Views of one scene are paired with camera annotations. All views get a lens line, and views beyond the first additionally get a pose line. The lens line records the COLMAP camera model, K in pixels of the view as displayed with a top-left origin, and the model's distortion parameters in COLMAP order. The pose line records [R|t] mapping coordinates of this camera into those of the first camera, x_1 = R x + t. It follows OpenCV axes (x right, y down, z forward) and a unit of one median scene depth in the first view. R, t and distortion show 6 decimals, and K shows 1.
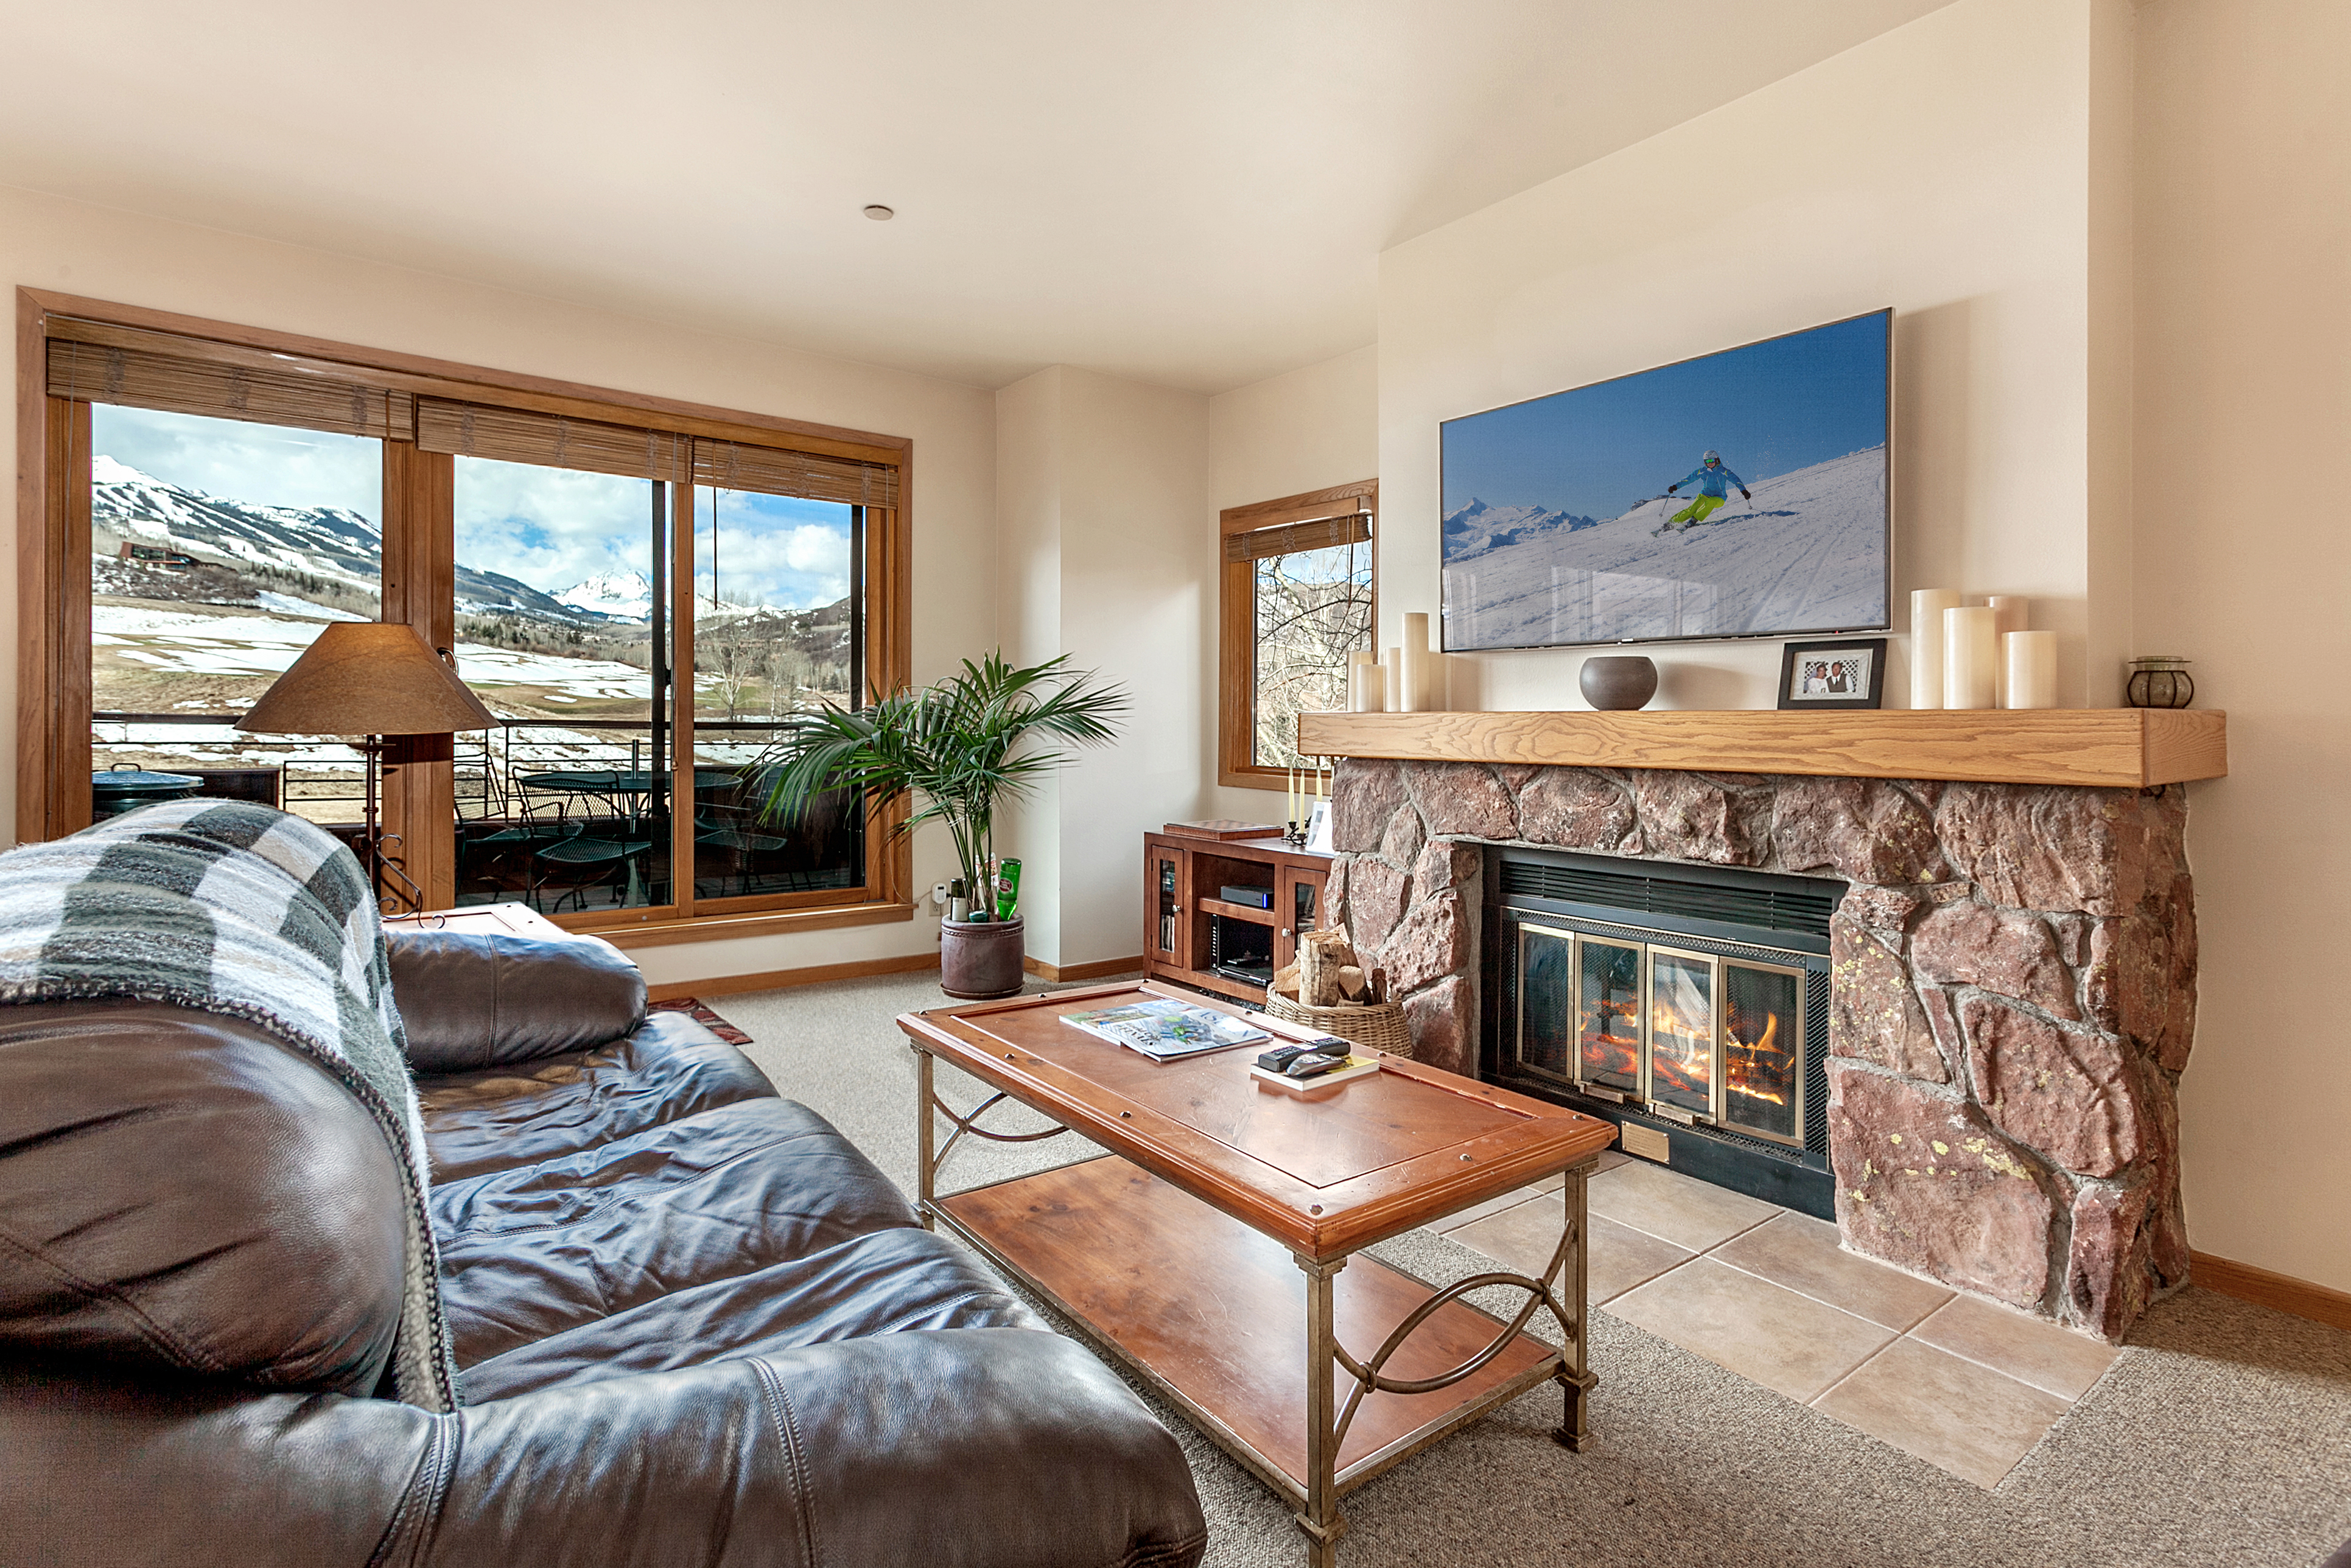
lens RADIAL K [[1115.7, 0, 1196.8], [0, 1115.7, 742.1], [0, 0, 1]] dist [-0.002220, 0.001185]
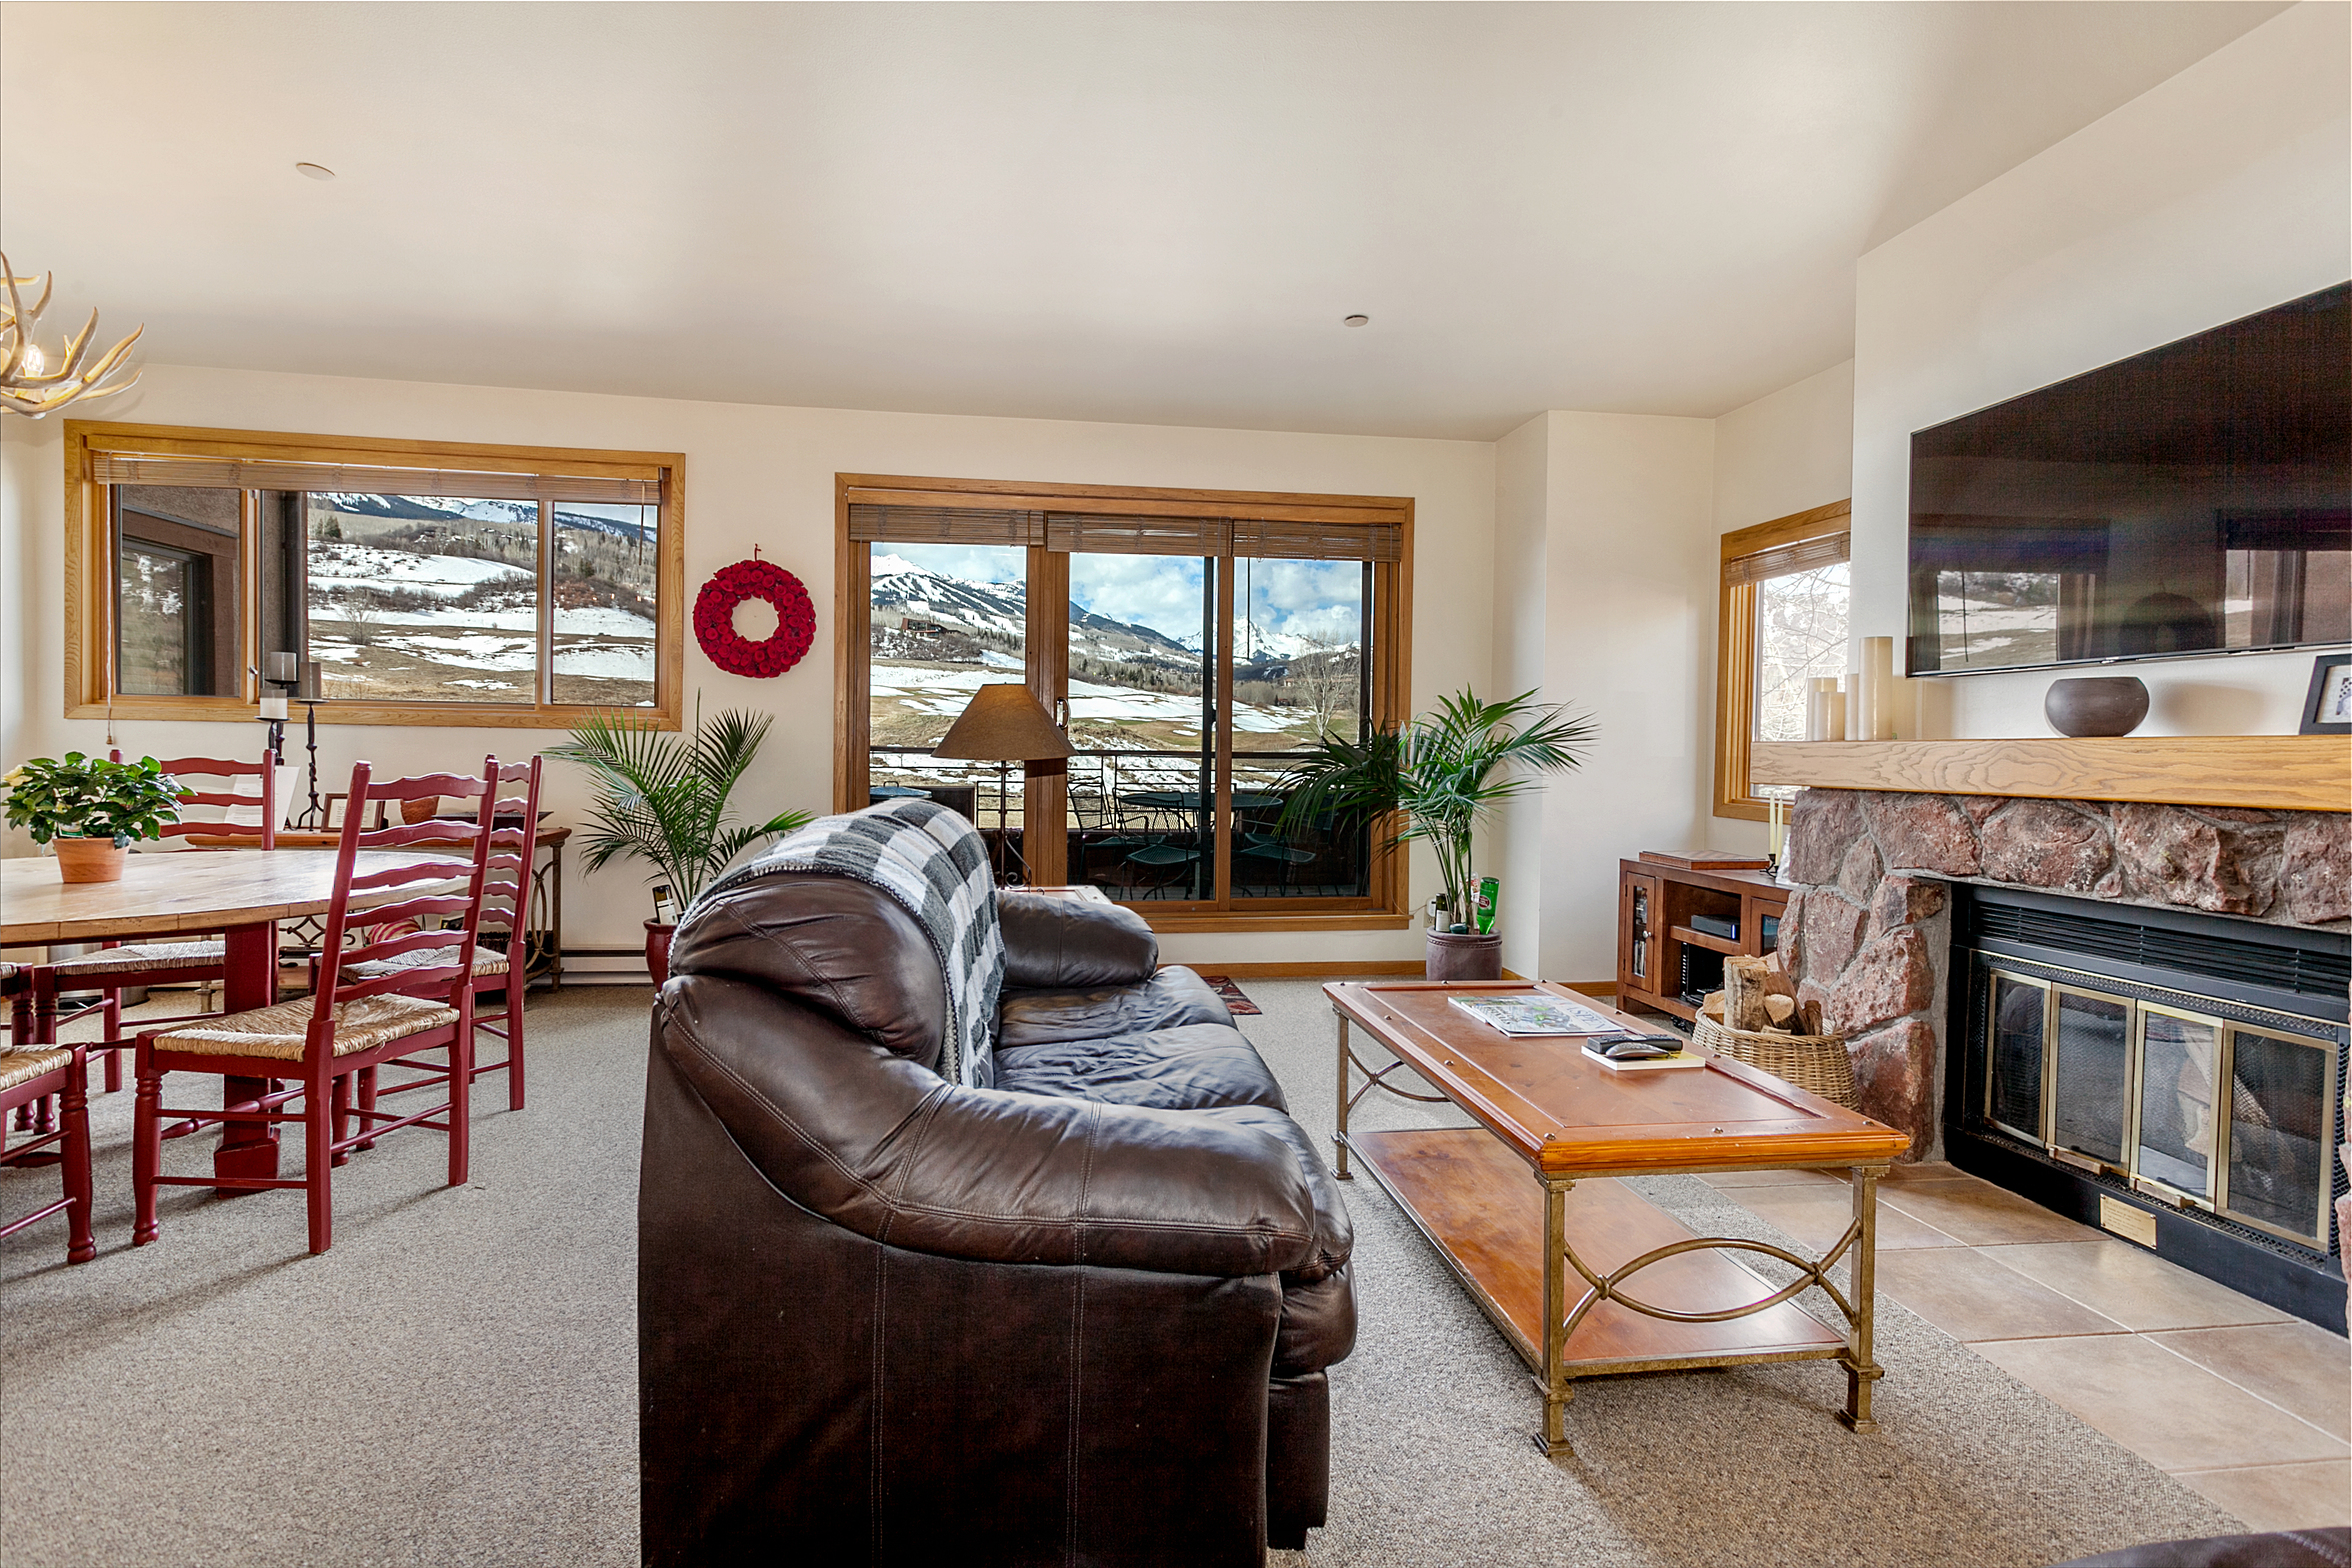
lens RADIAL K [[1116.1, 0, 1178.3], [0, 1116.1, 774.4], [0, 0, 1]] dist [-0.002220, 0.001185]
pose [[0.866612, 0.008137, -0.498916, 0.230684], [-0.007201, 0.999967, 0.003801, 0.004588], [0.498931, 0.000299, 0.866642, -0.188287]]
